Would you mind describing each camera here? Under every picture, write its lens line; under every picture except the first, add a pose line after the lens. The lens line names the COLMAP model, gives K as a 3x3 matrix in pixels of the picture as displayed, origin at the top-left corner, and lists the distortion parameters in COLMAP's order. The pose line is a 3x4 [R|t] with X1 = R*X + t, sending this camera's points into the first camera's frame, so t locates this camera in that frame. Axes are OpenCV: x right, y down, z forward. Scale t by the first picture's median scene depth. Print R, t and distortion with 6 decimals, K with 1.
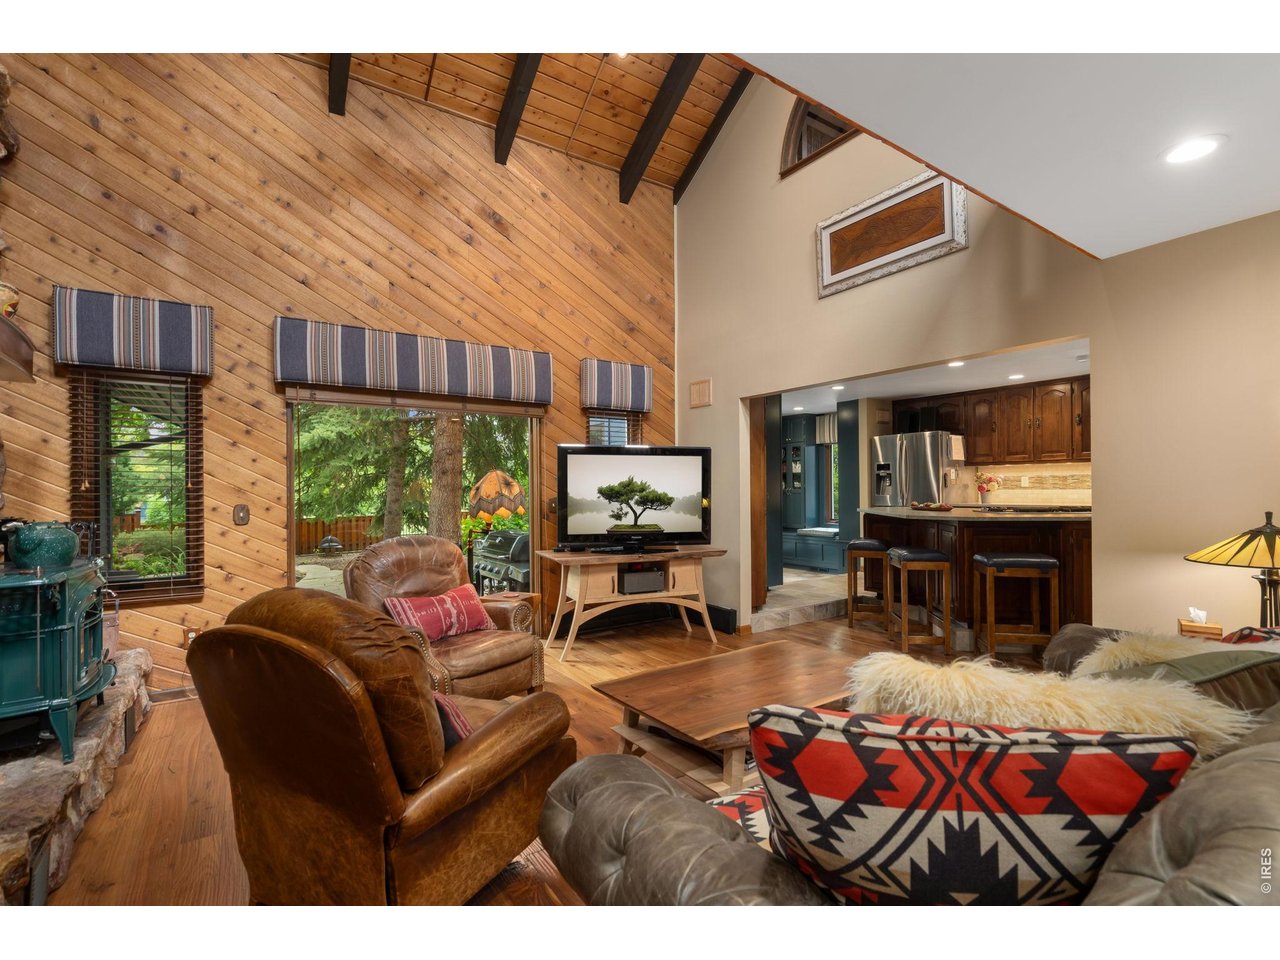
lens RADIAL K [[581.9, 0, 640.0], [0, 581.9, 480.0], [0, 0, 1]] dist [-0.000733, -0.000211]
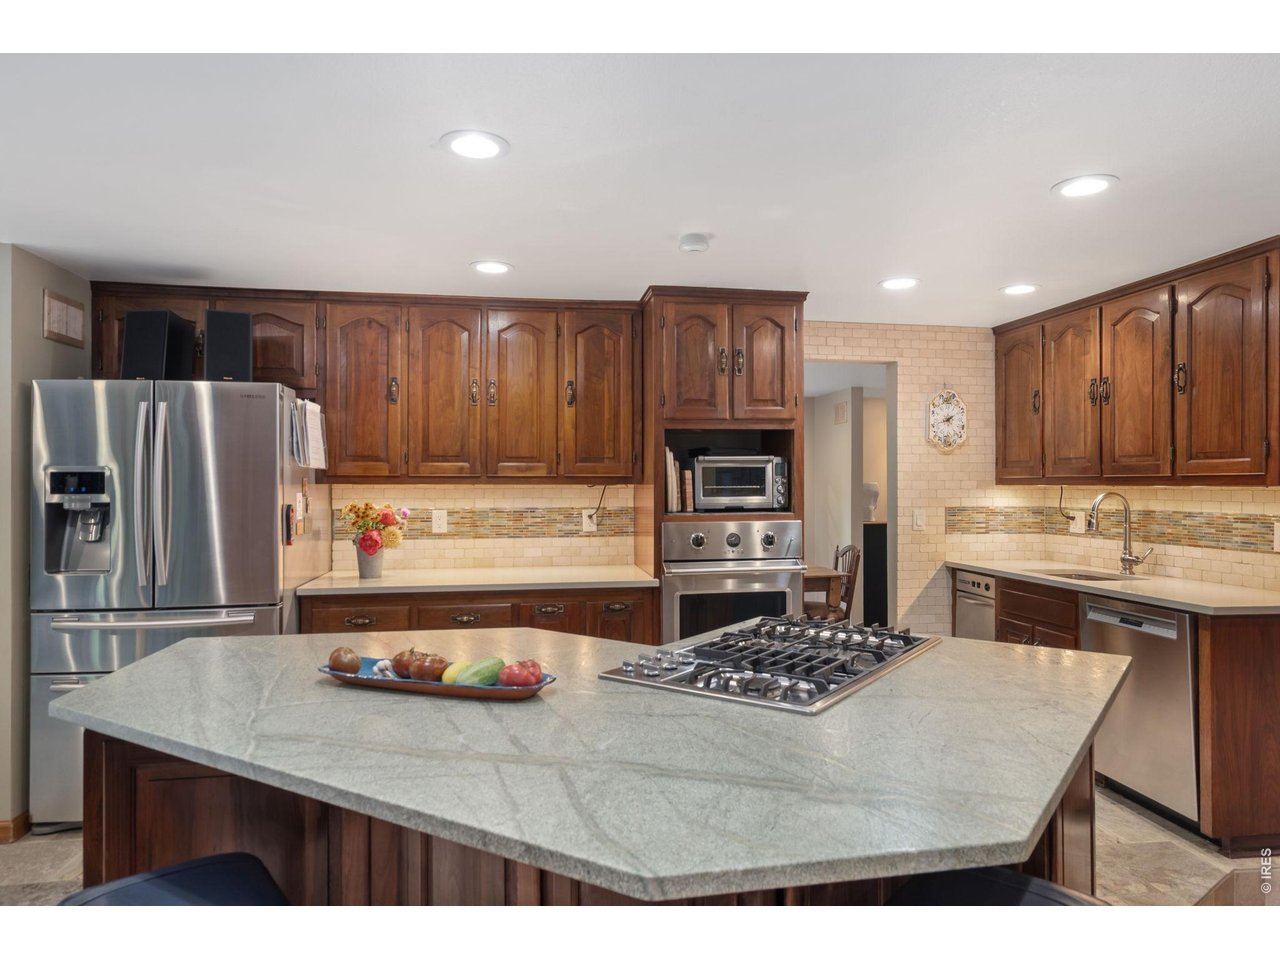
lens RADIAL K [[818.2, 0, 640.0], [0, 818.2, 480.0], [0, 0, 1]] dist [0.003319, 0.000762]
pose [[0.422899, 0.008780, 0.906134, 0.162299], [-0.009178, 0.999943, -0.005405, -0.026705], [-0.906130, -0.006030, 0.422956, 0.598985]]
